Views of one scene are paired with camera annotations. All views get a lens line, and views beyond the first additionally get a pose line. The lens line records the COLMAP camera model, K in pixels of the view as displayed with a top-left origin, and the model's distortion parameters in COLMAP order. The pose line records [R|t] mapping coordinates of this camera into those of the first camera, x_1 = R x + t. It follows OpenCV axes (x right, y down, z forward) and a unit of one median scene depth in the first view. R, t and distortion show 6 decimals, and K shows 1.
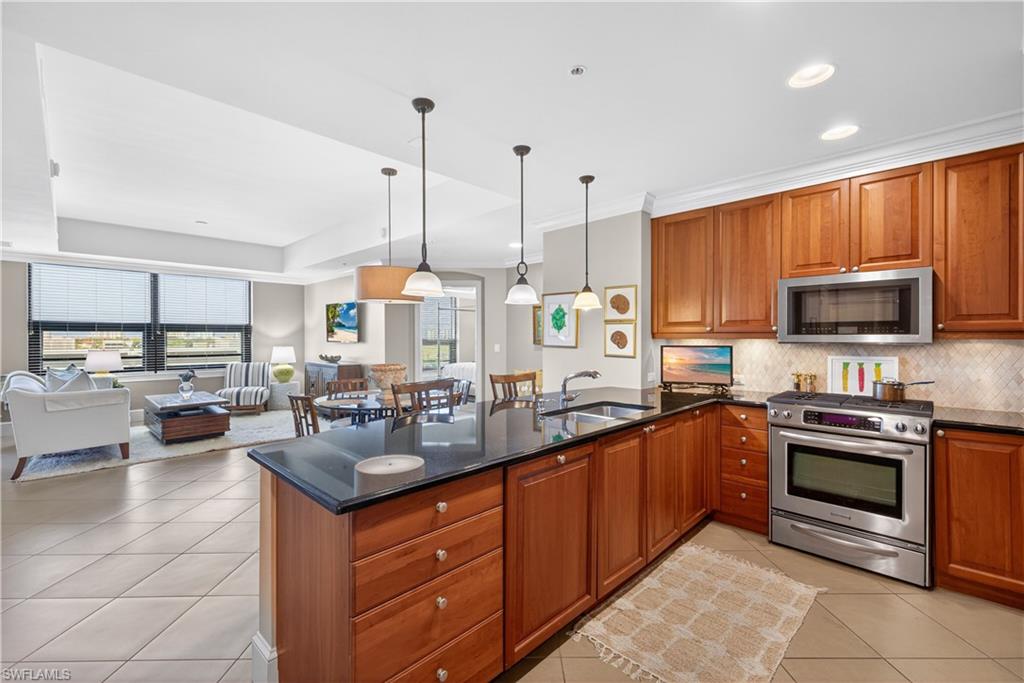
lens RADIAL K [[446.7, 0, 511.0], [0, 446.7, 341.2], [0, 0, 1]] dist [0.009071, 0.000100]
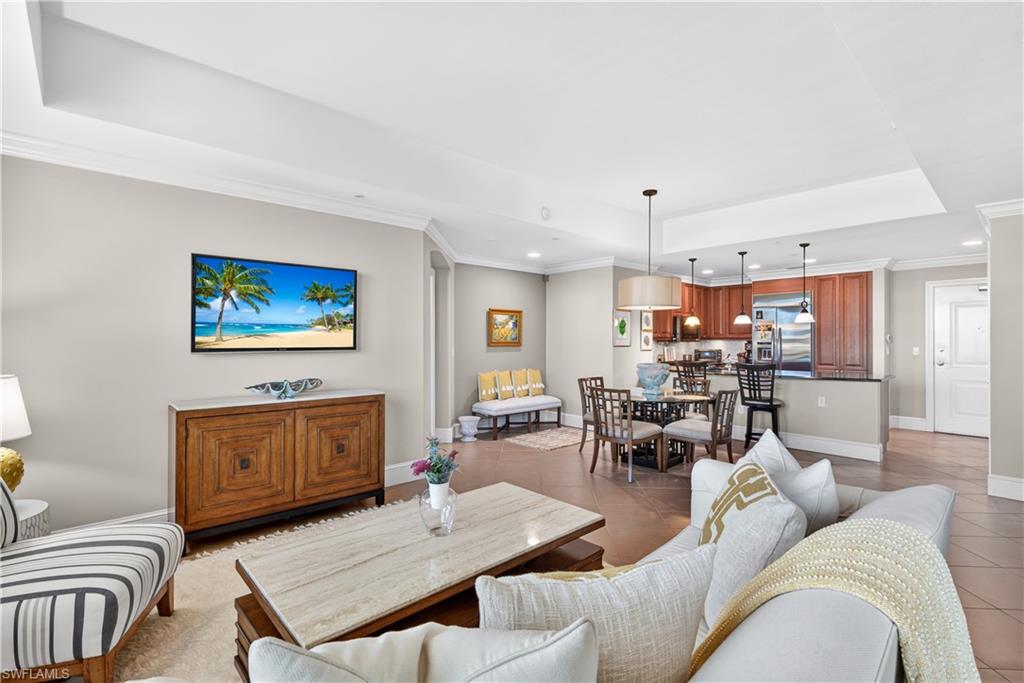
lens RADIAL K [[467.4, 0, 510.2], [0, 467.4, 338.1], [0, 0, 1]] dist [0.001681, -0.000152]
pose [[0.058578, -0.002450, 0.998280, -1.631448], [-0.000753, 0.999997, 0.002499, -0.018625], [-0.998283, -0.000898, 0.058576, 1.415966]]
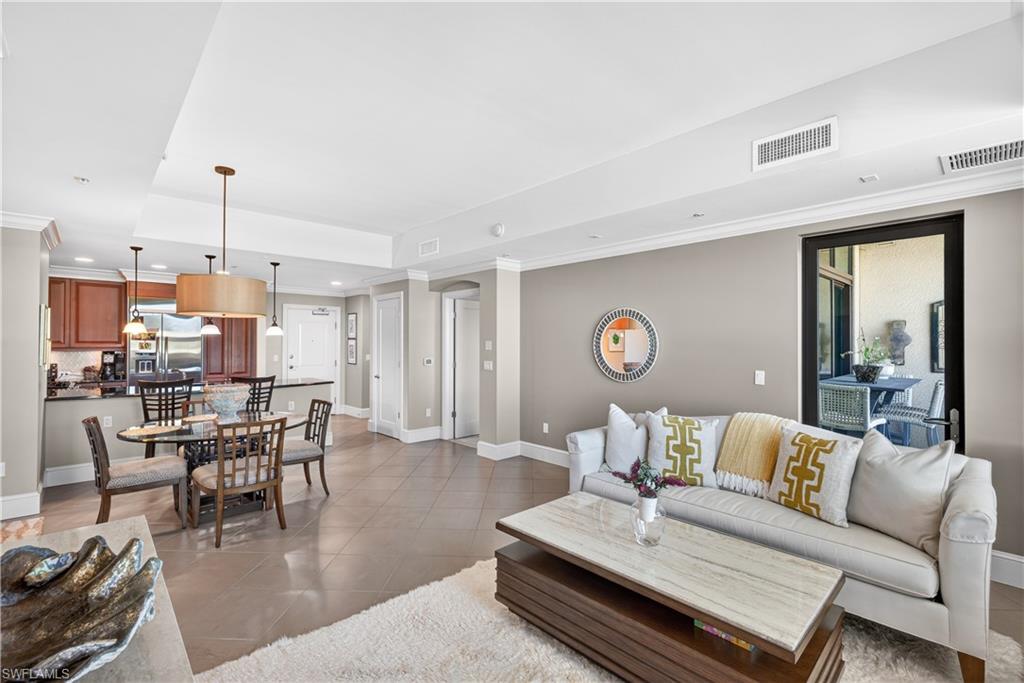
lens RADIAL K [[446.7, 0, 512.6], [0, 446.7, 340.3], [0, 0, 1]] dist [0.009071, 0.000100]
pose [[-0.998864, -0.008901, 0.046811, -0.994666], [-0.009290, 0.999924, -0.008105, -0.043462], [-0.046735, -0.008530, -0.998871, 2.065984]]
